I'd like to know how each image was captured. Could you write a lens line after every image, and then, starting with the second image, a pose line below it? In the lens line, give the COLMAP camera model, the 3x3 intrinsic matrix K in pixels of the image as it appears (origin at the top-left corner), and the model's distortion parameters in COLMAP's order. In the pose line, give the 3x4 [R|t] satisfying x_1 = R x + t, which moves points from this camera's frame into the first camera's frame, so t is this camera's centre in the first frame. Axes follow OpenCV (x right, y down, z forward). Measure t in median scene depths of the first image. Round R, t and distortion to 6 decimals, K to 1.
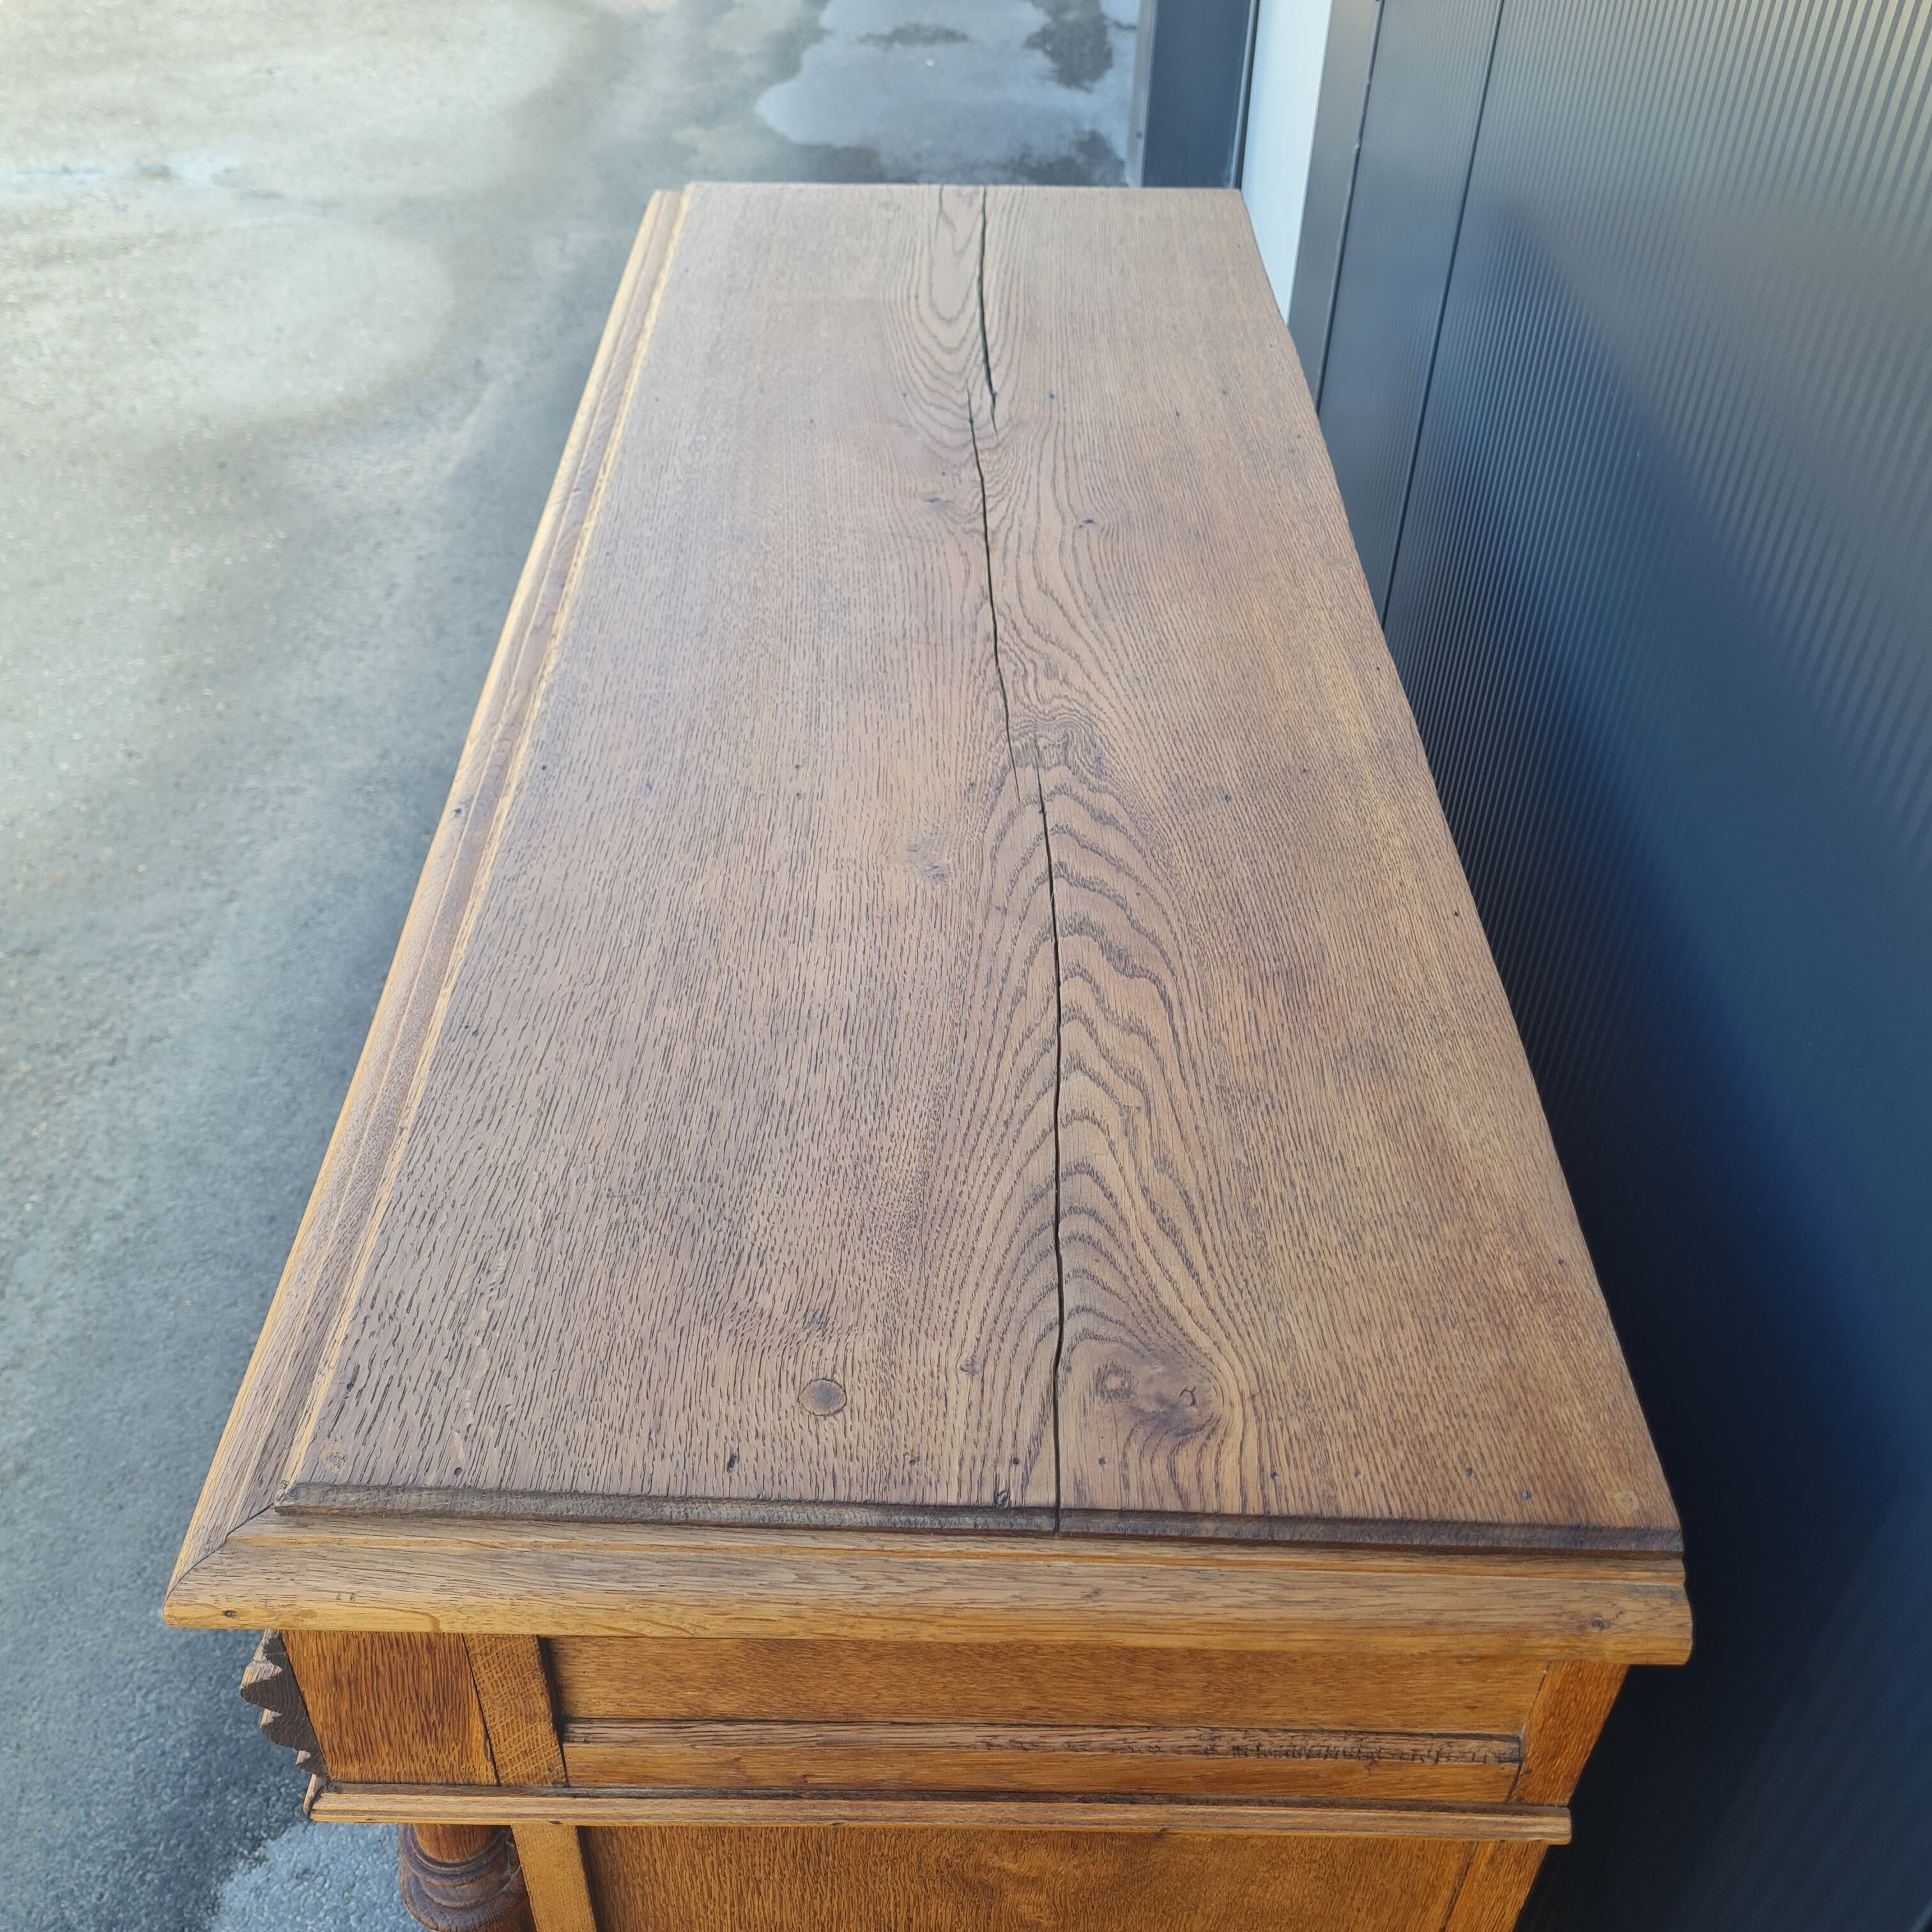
lens RADIAL K [[1960.1, 0, 949.9], [0, 1960.1, 961.7], [0, 0, 1]] dist [0.028296, 0.000000]
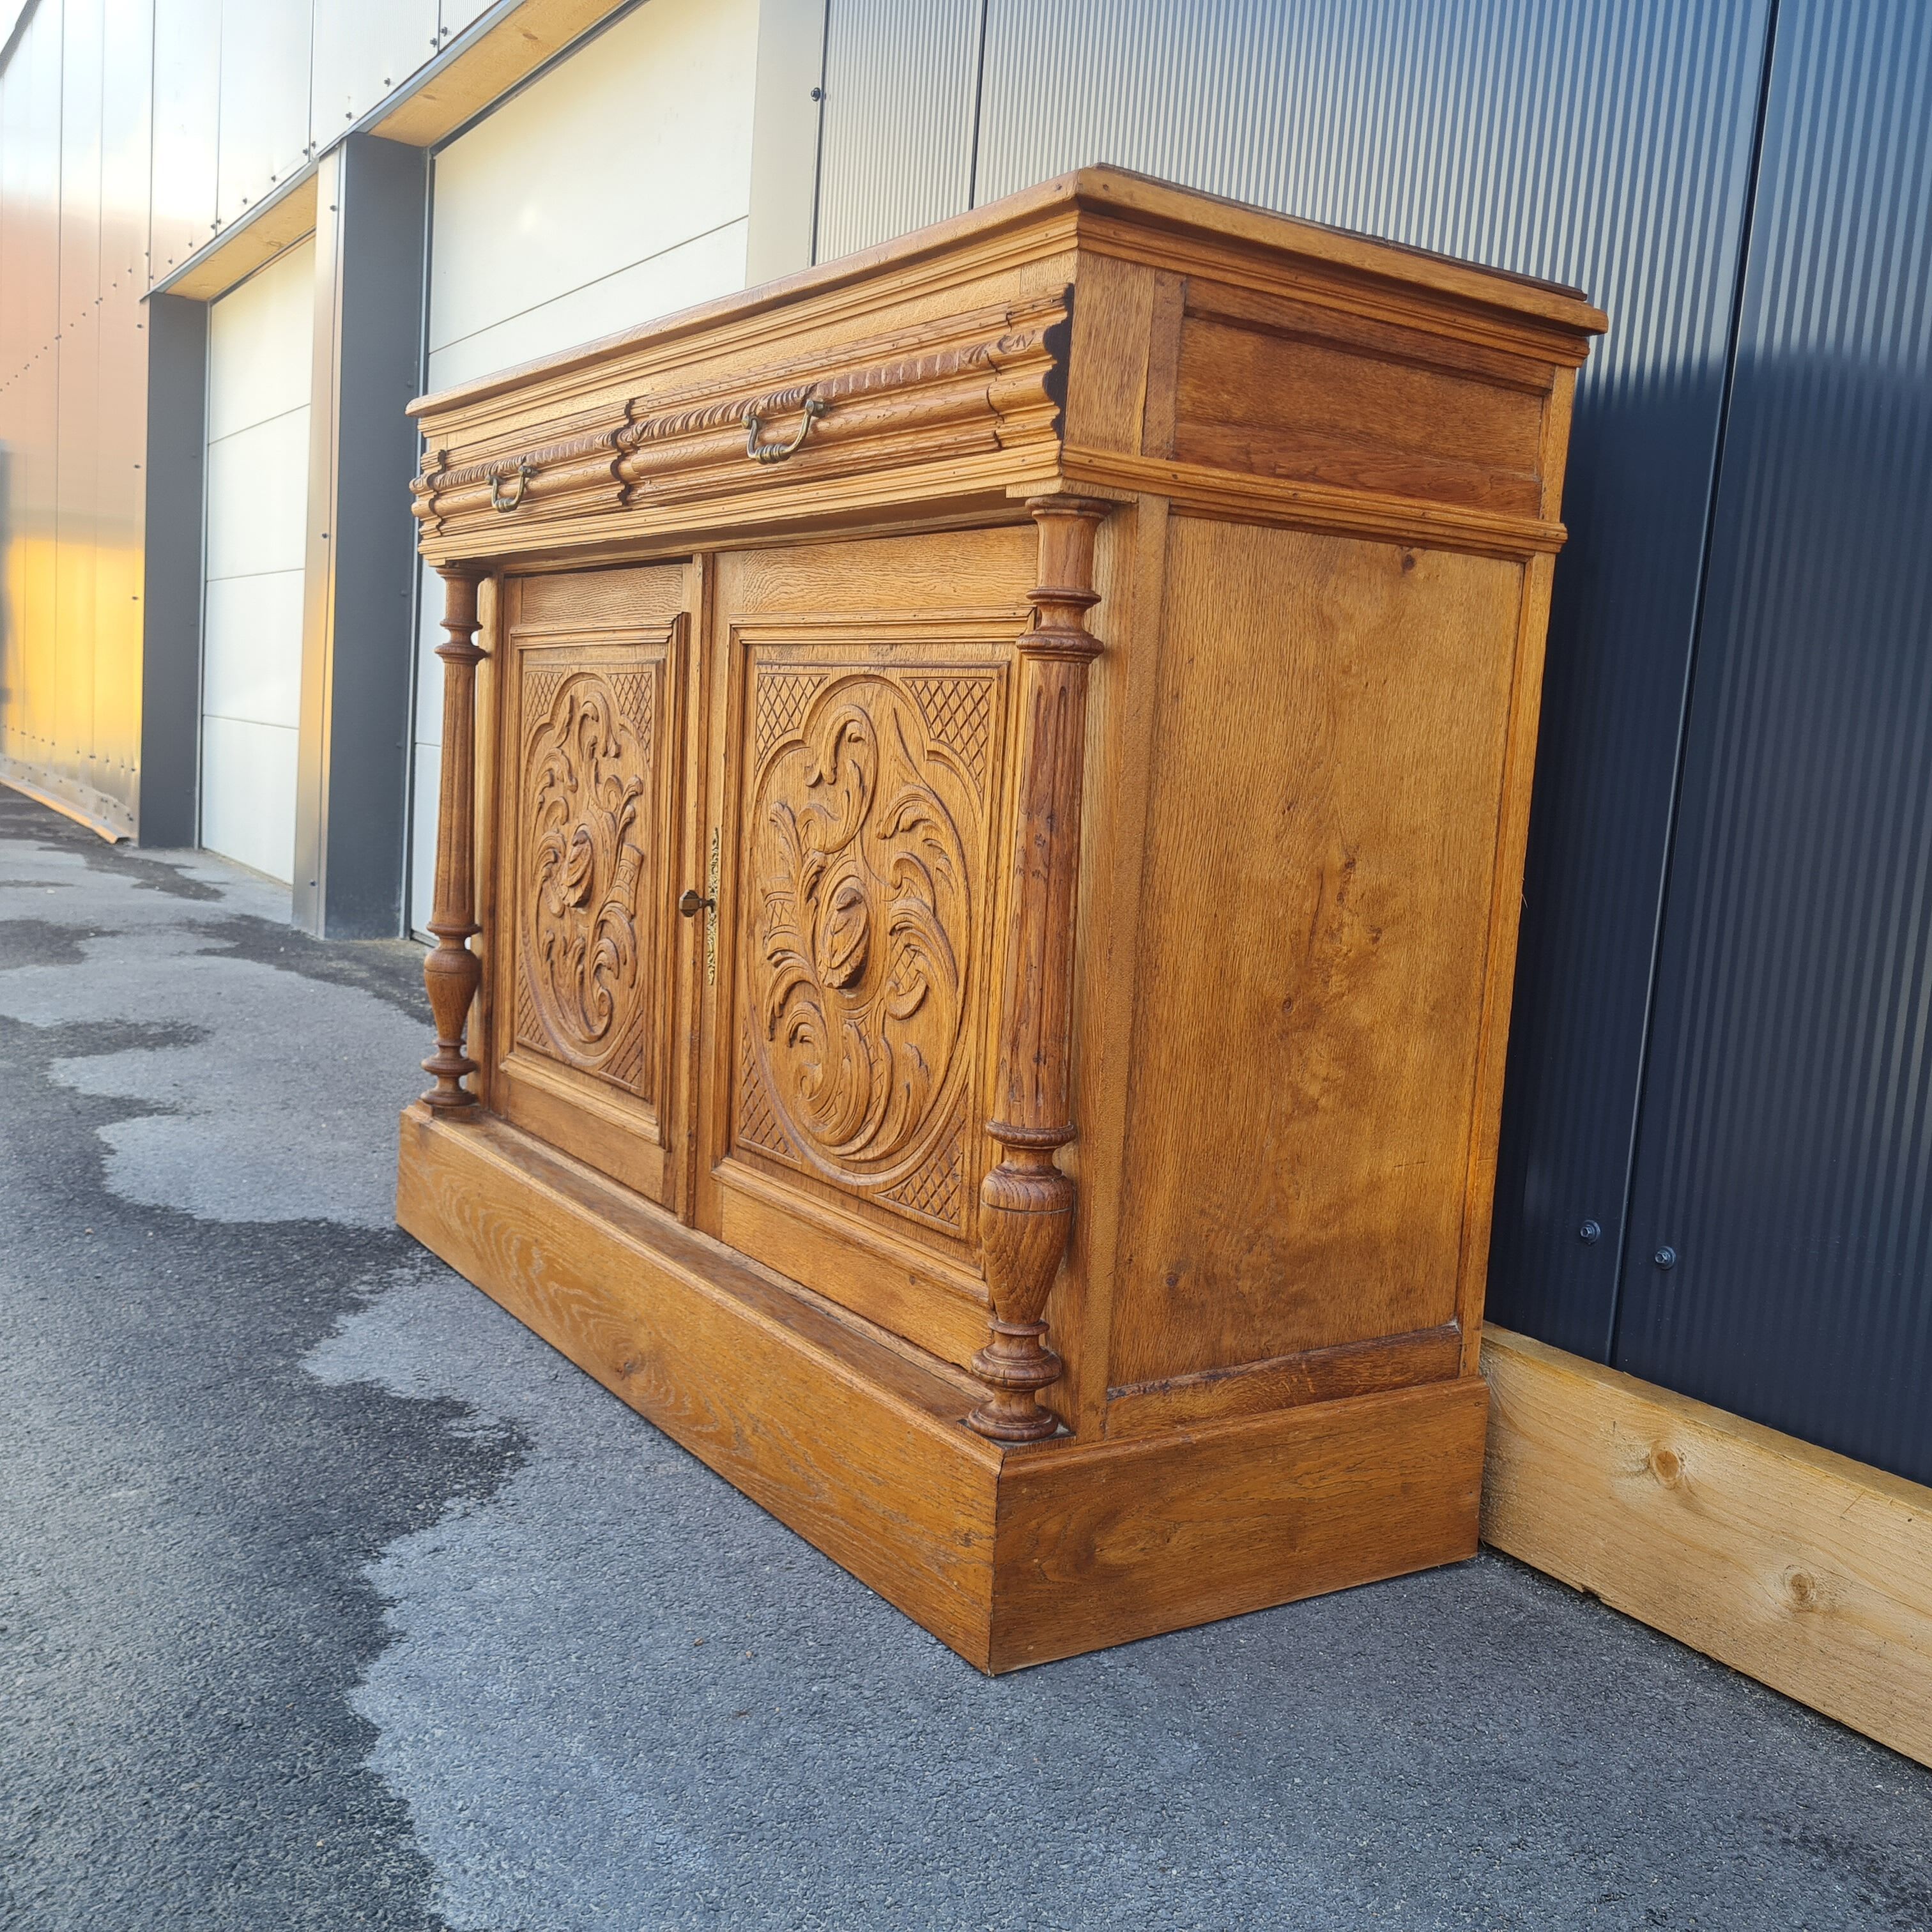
lens RADIAL K [[1960.1, 0, 962.8], [0, 1960.1, 973.7], [0, 0, 1]] dist [0.028296, 0.000000]
pose [[0.835690, -0.028944, 0.548438, -0.964330], [0.311032, 0.847972, -0.429188, 1.091531], [-0.452638, 0.529250, 0.717644, 0.049222]]
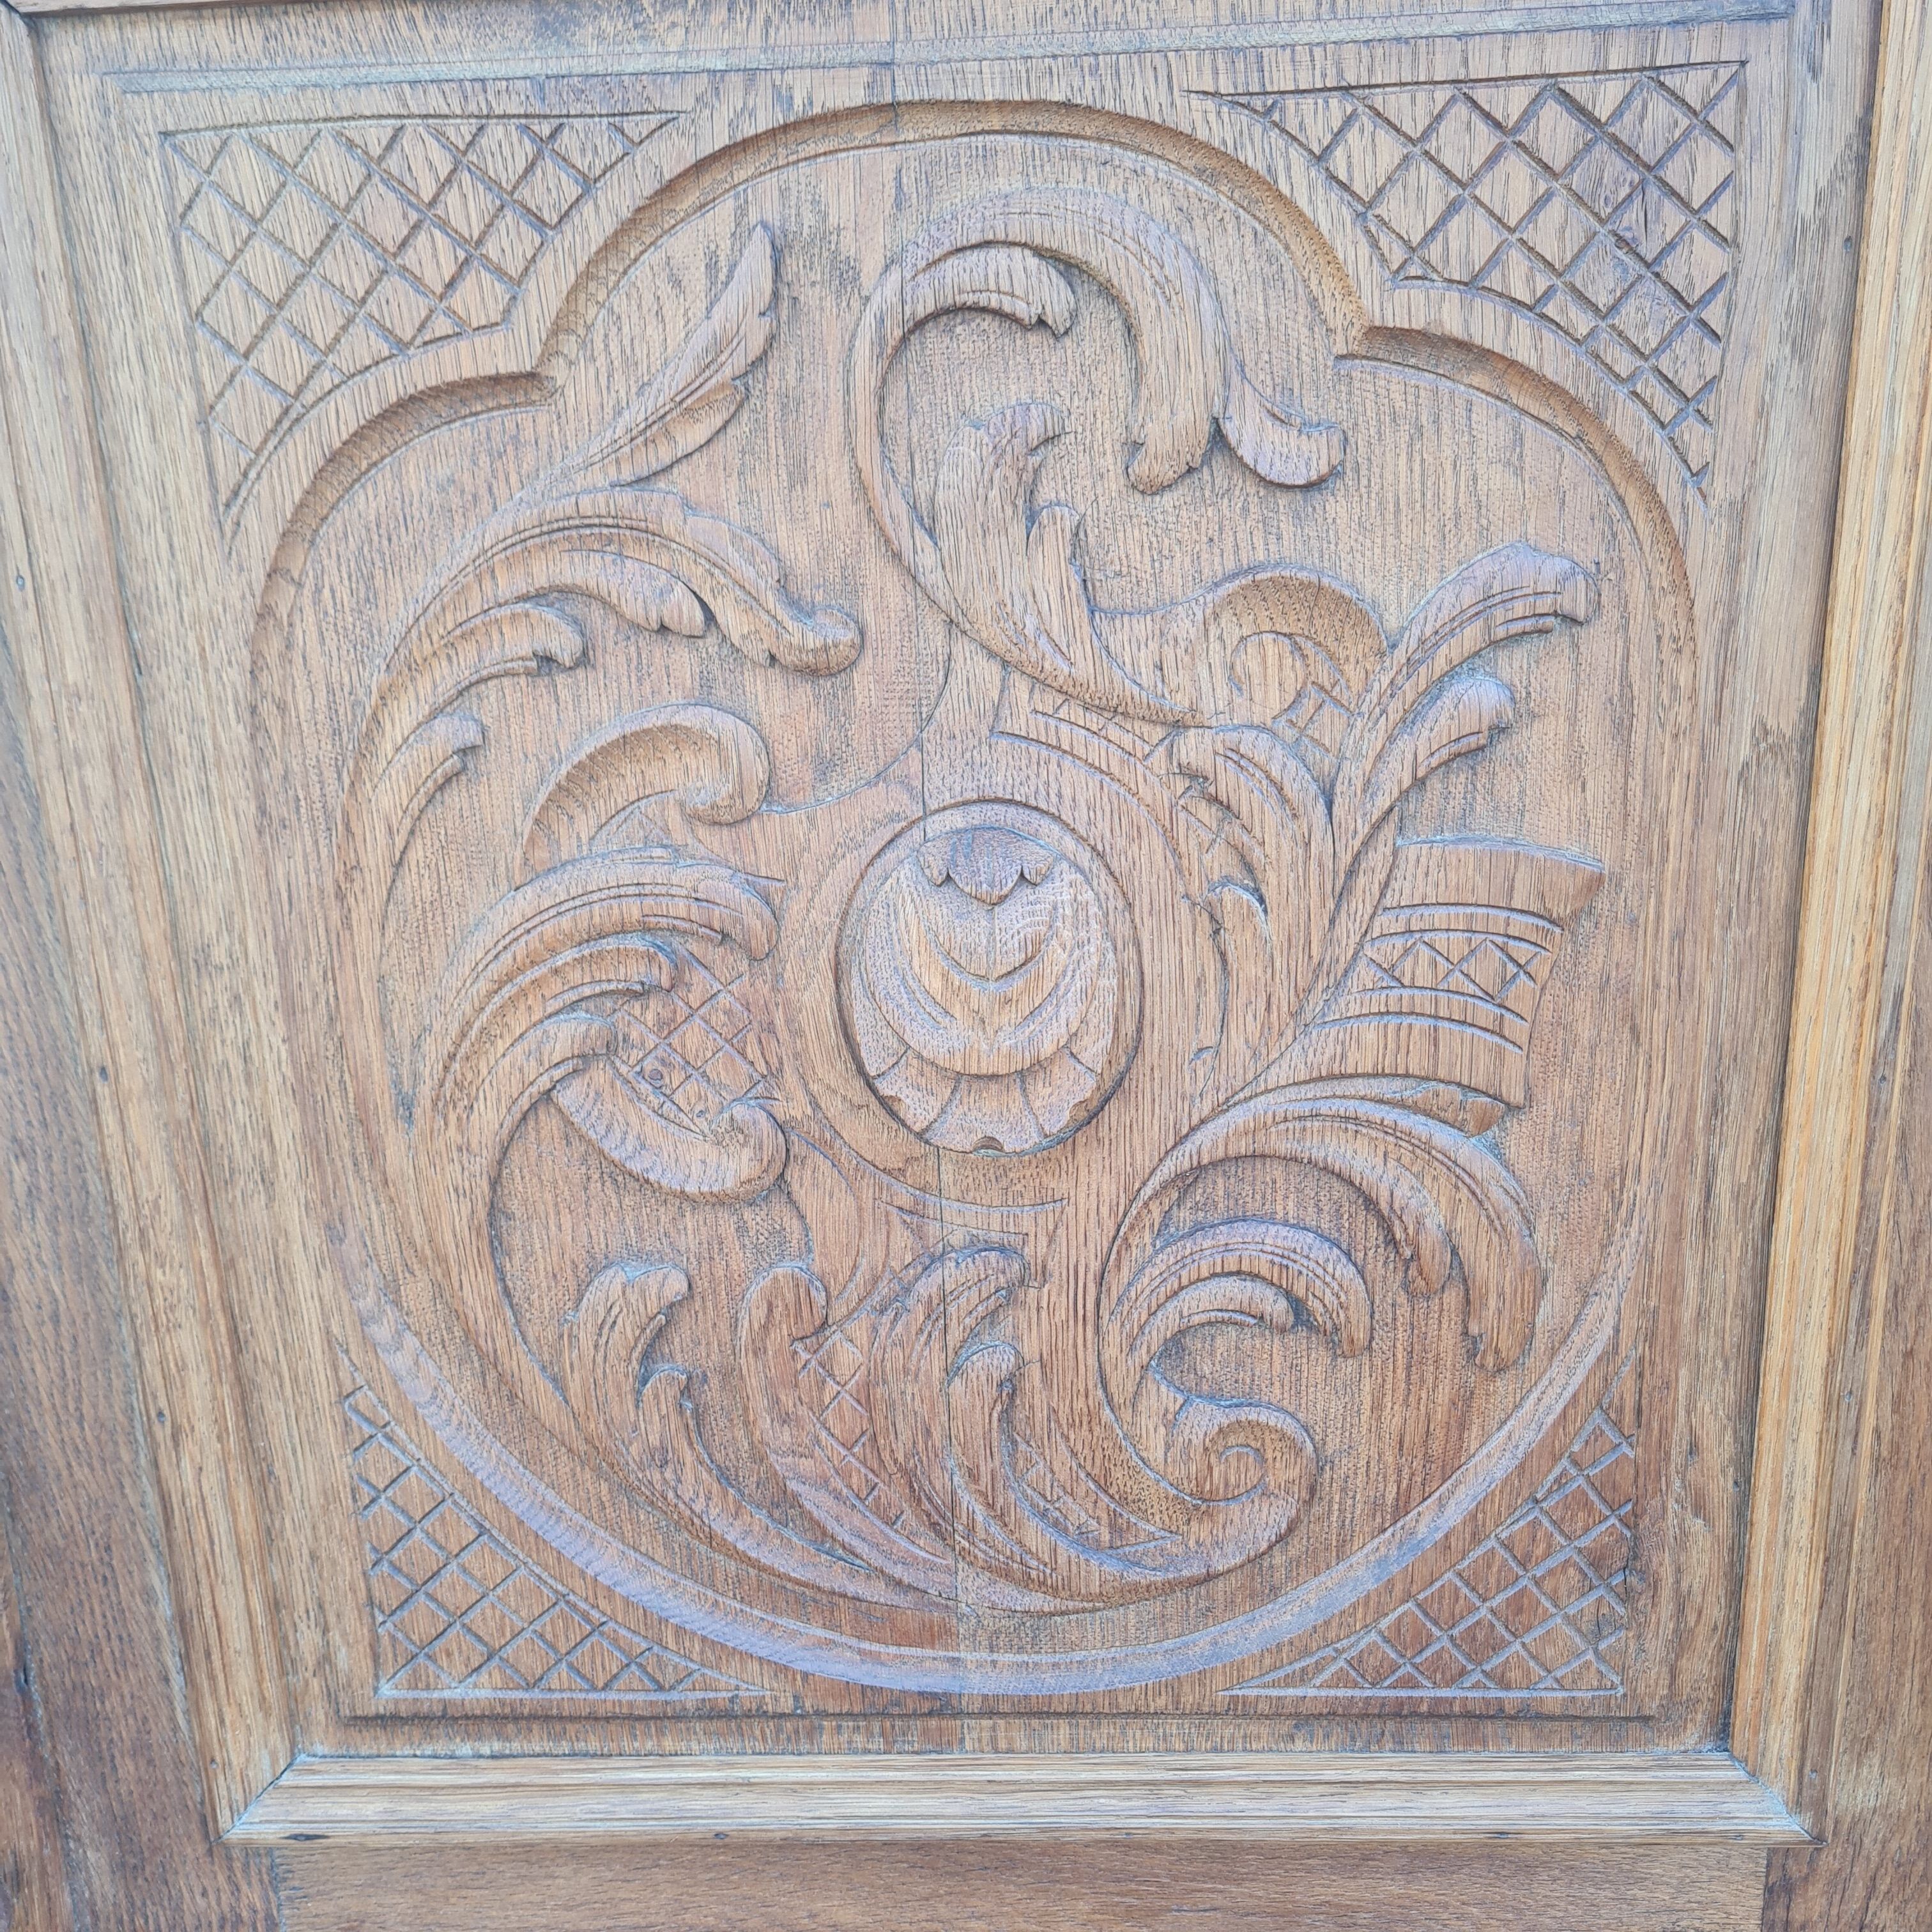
lens RADIAL K [[1960.1, 0, 930.9], [0, 1960.1, 962.0], [0, 0, 1]] dist [0.028296, 0.000000]
pose [[0.041459, -0.280102, 0.959075, -0.636312], [0.659328, 0.728898, 0.184376, -0.111755], [-0.750711, 0.624701, 0.214899, 1.547387]]
